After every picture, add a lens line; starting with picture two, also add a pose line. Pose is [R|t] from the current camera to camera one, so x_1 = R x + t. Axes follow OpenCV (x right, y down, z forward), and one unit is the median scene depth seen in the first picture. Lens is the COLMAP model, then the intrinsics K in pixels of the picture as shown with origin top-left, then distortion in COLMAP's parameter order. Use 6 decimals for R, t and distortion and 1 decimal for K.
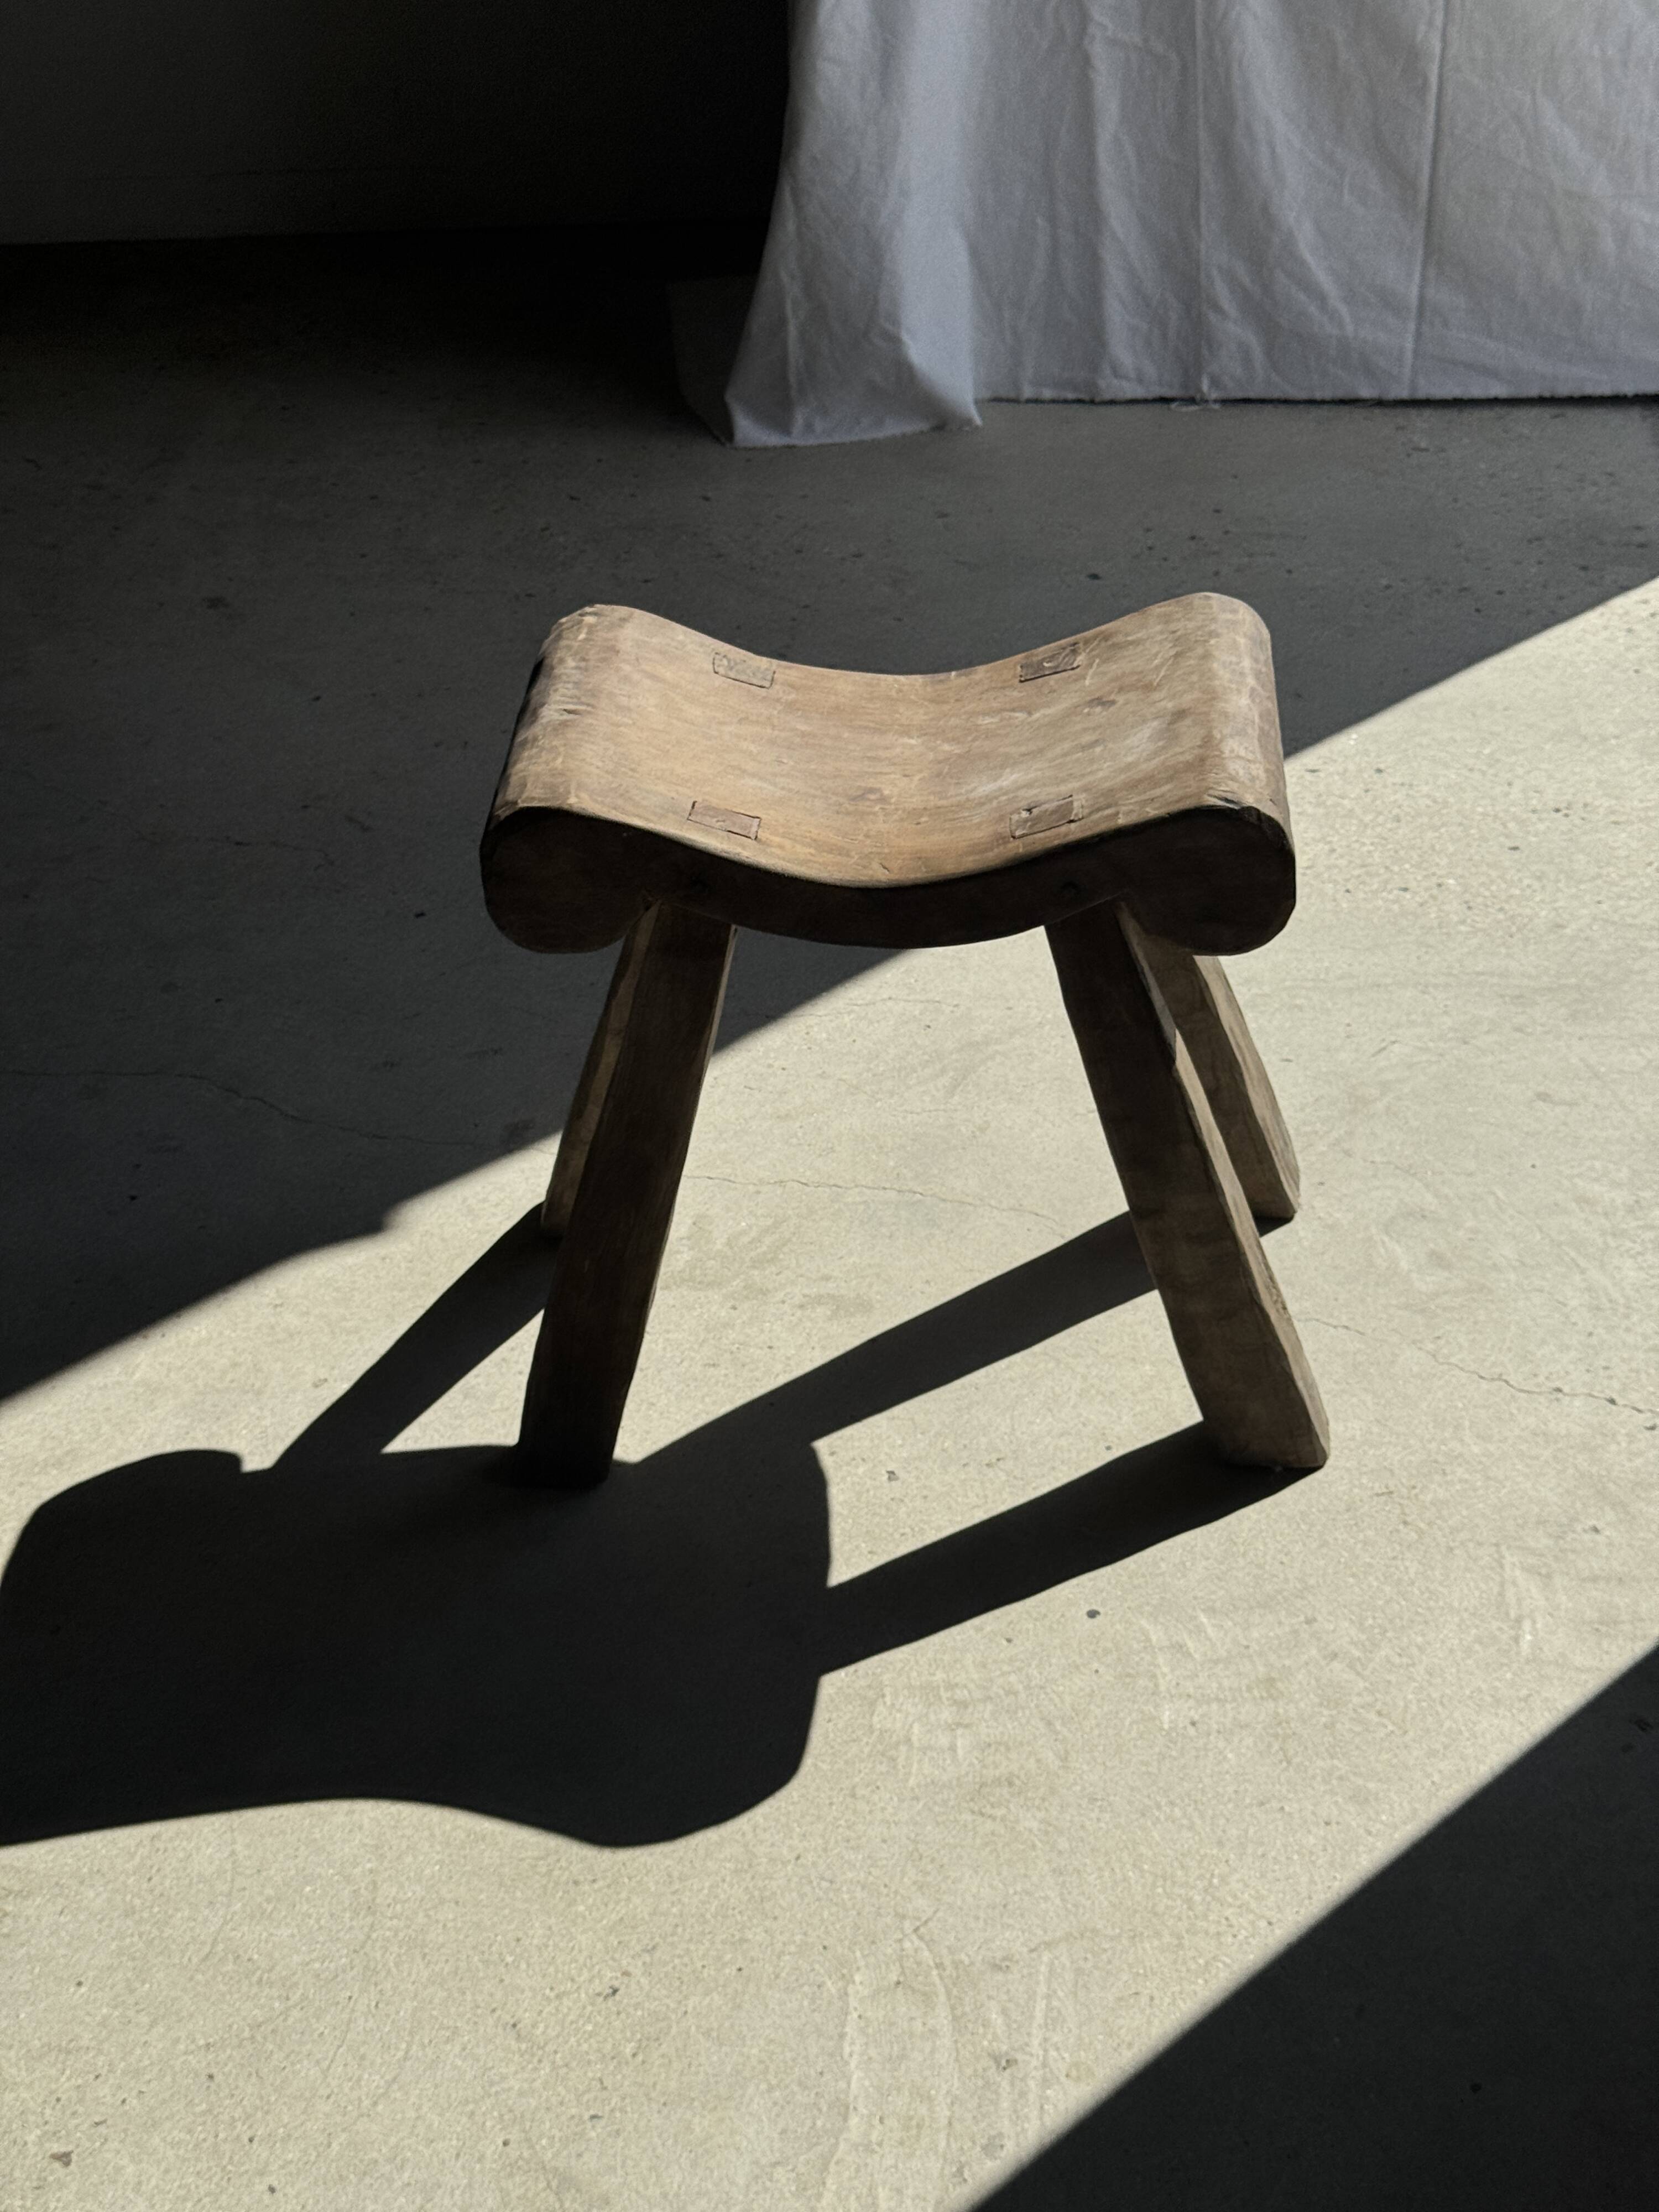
lens RADIAL K [[2954.2, 0, 831.5], [0, 2954.2, 1079.4], [0, 0, 1]] dist [0.107148, 0.000000]
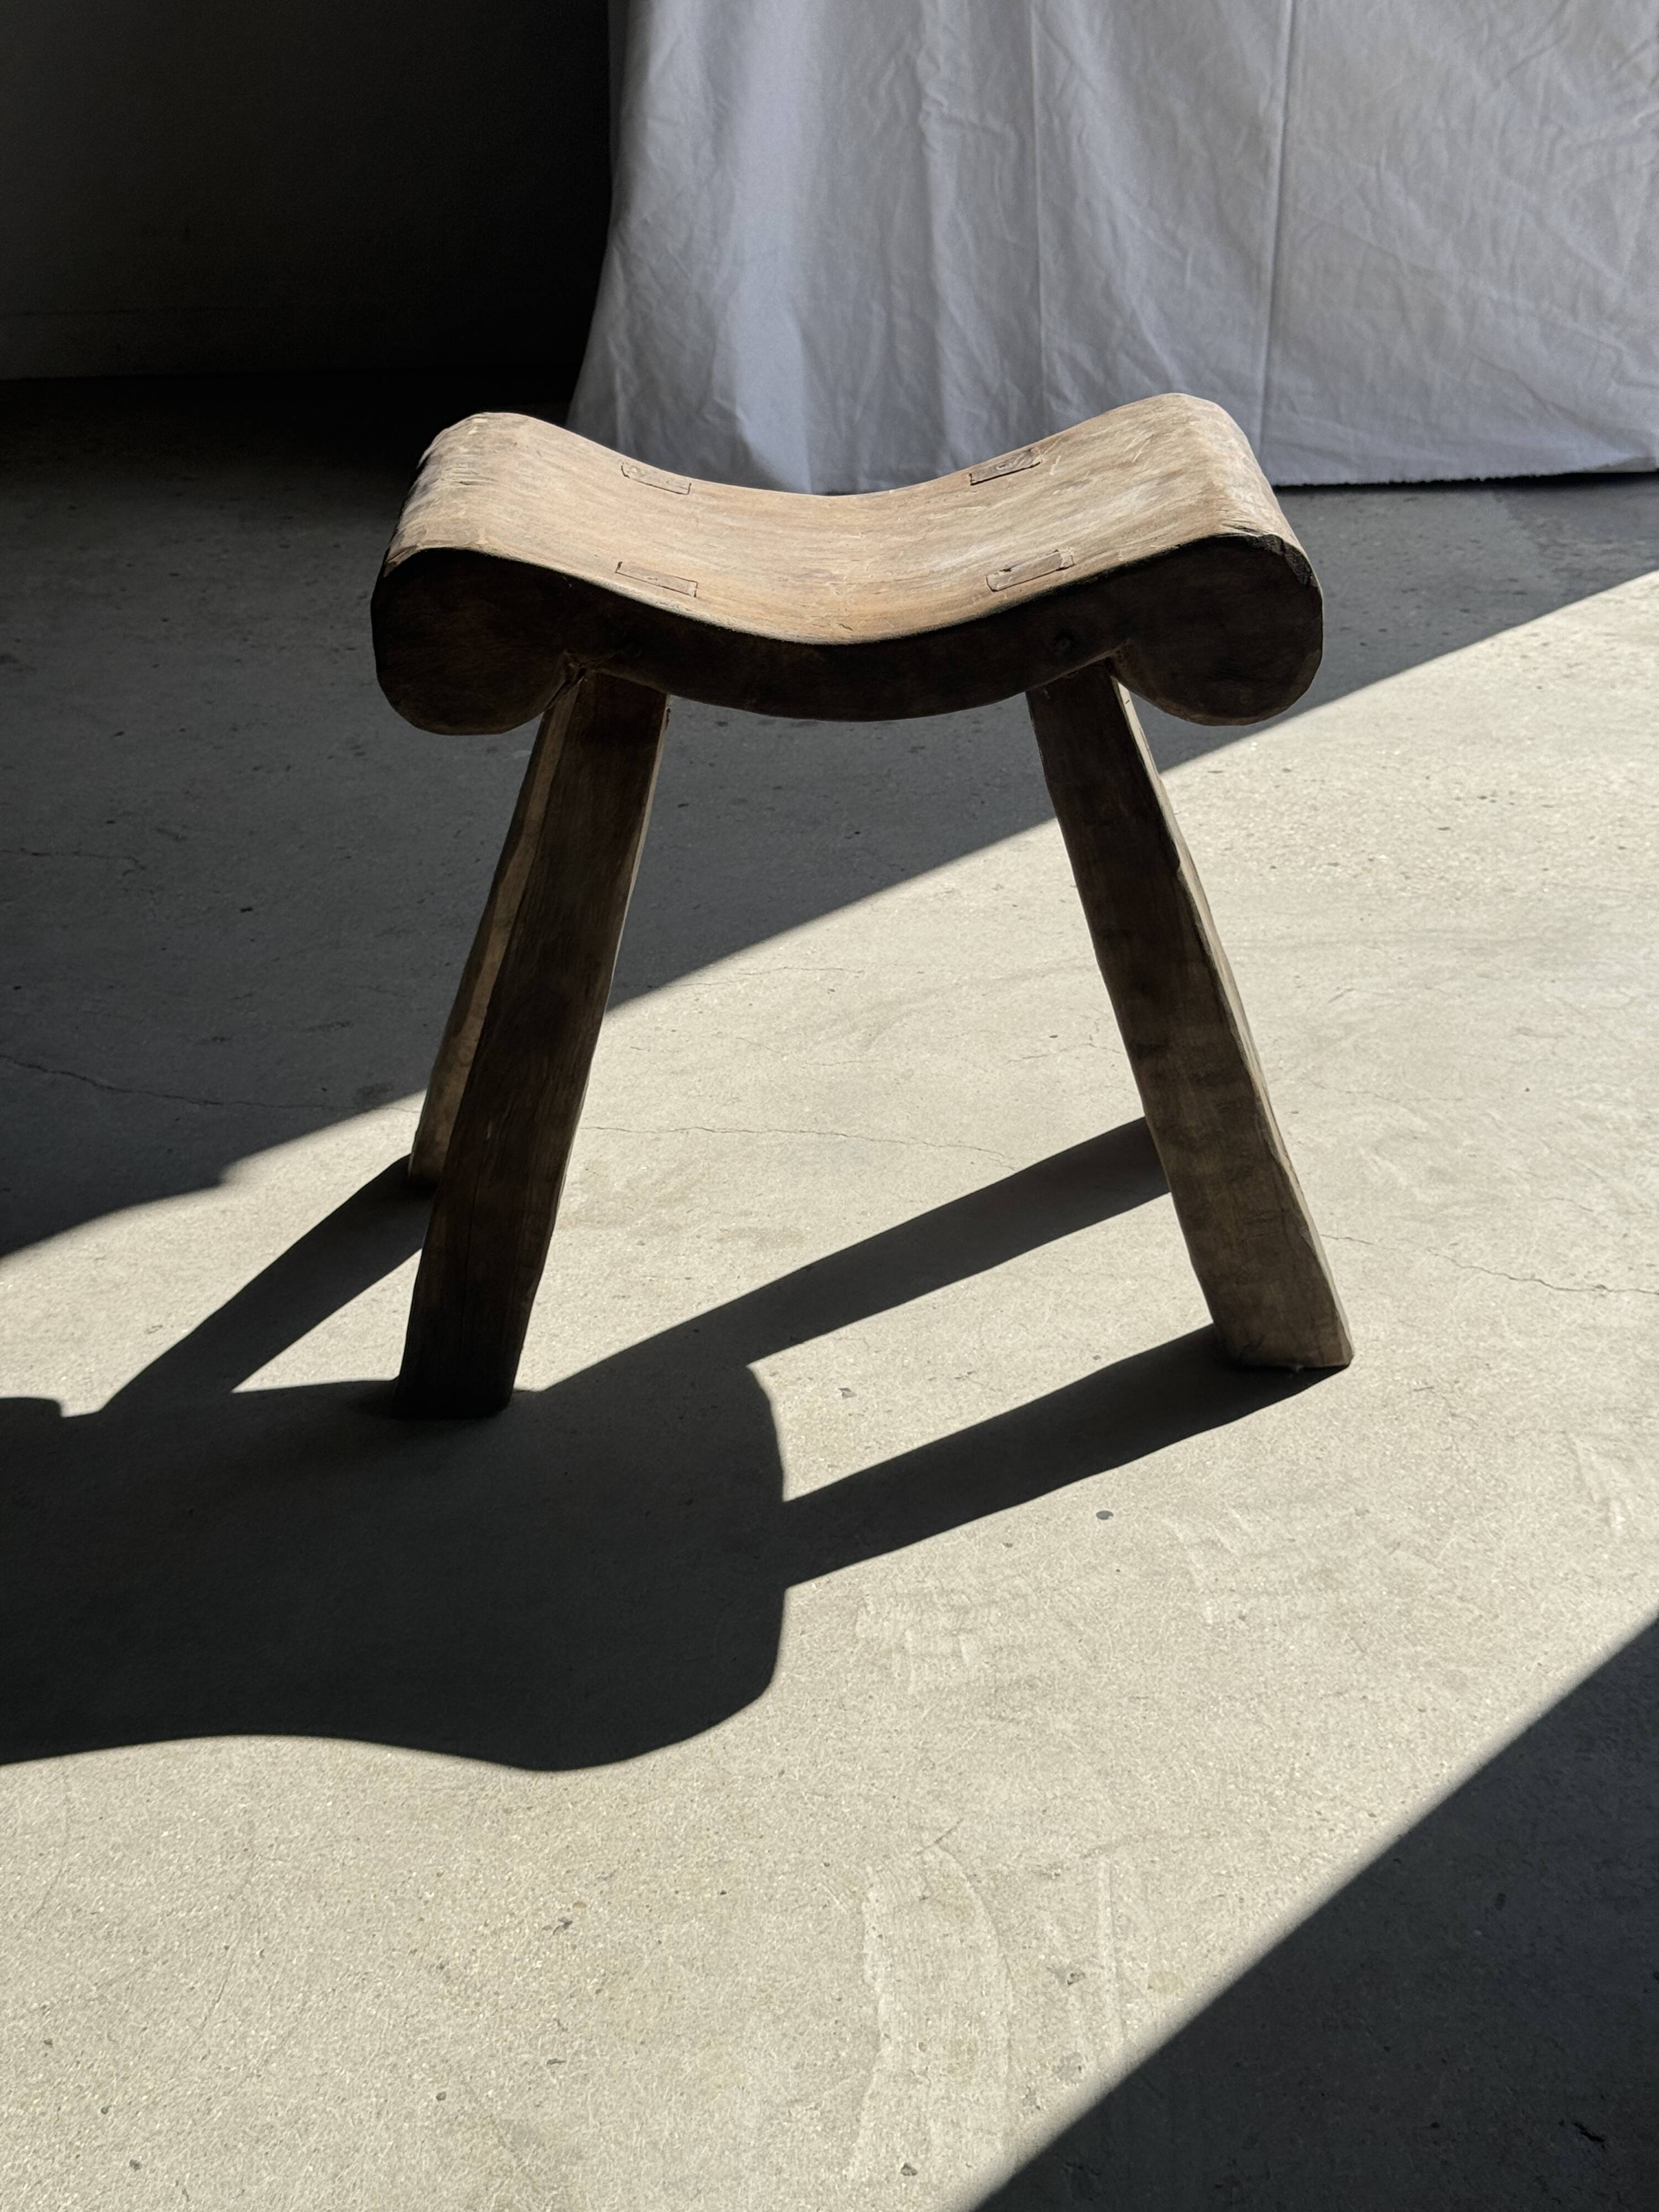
lens RADIAL K [[2954.2, 0, 815.8], [0, 2954.2, 1064.4], [0, 0, 1]] dist [0.107148, 0.000000]
pose [[0.996614, -0.011425, 0.081423, -0.054786], [0.022125, 0.991037, -0.131744, 0.147923], [-0.079188, 0.133099, 0.987934, 0.146009]]
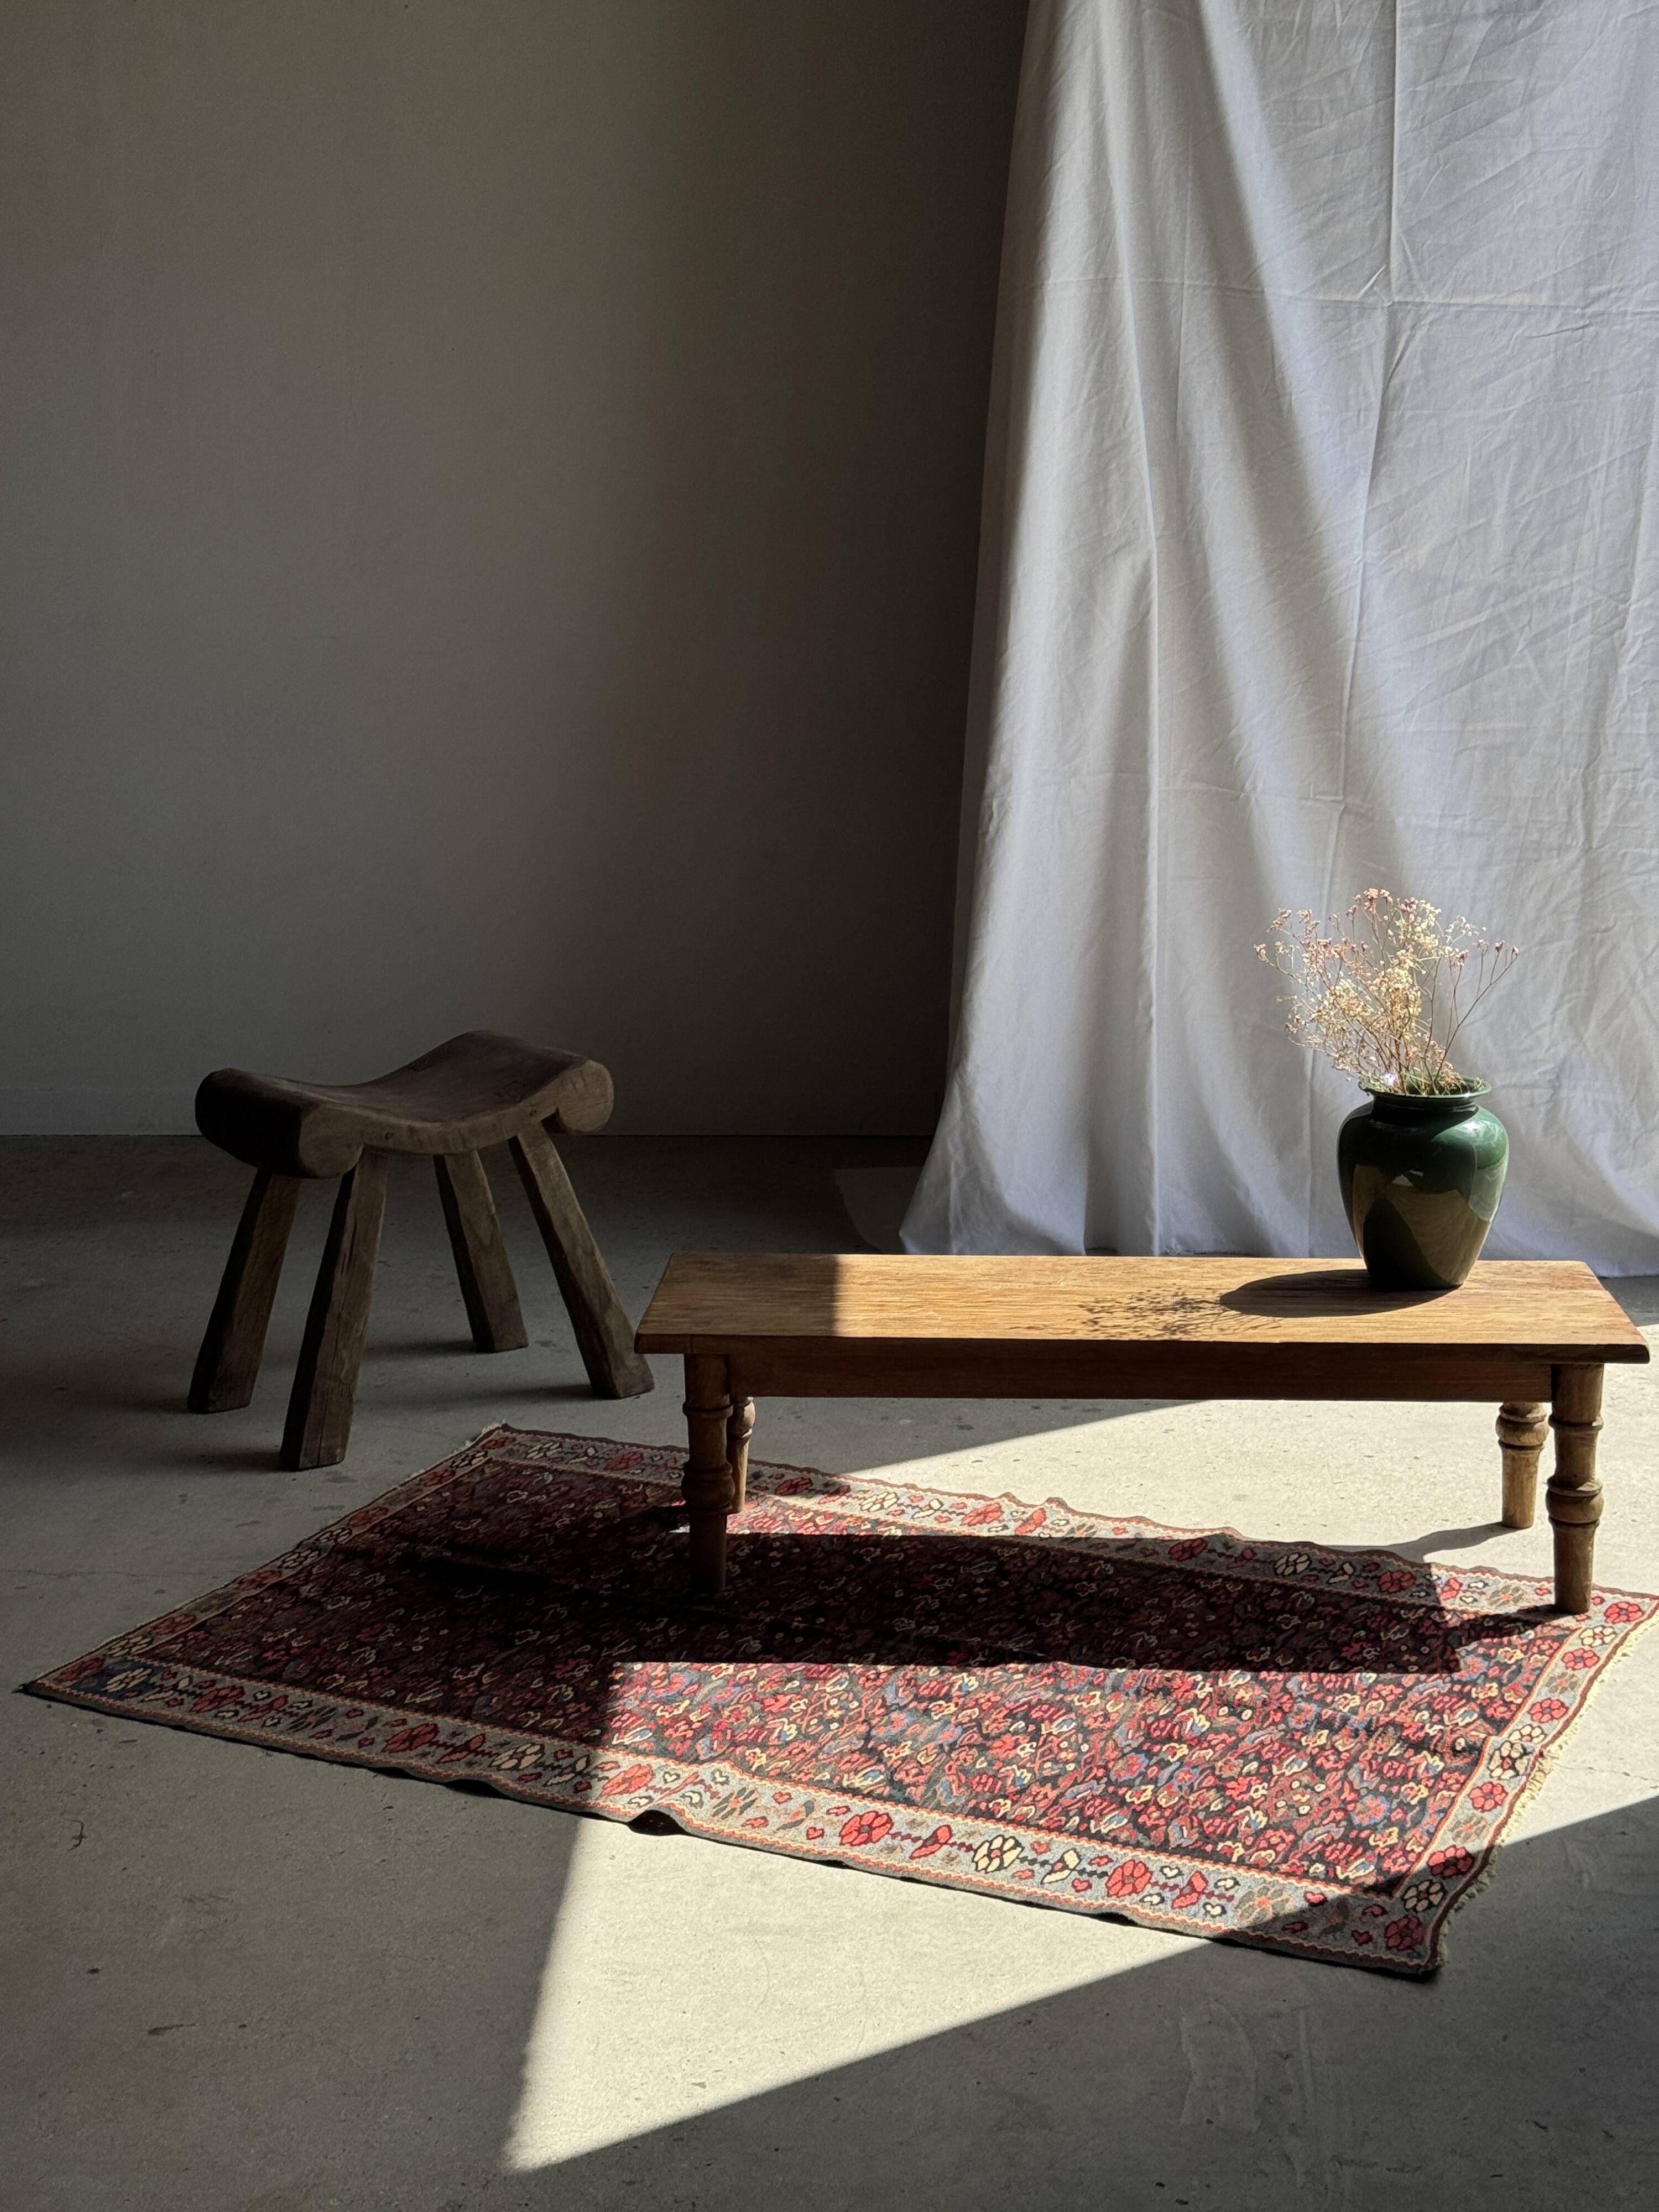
lens RADIAL K [[2912.3, 0, 802.0], [0, 2912.3, 1118.5], [0, 0, 1]] dist [0.108745, 0.000000]
pose [[0.998906, 0.043151, 0.018019, -0.192703], [-0.034712, 0.942434, -0.332586, 0.301223], [-0.031333, 0.331597, 0.942901, -0.496418]]
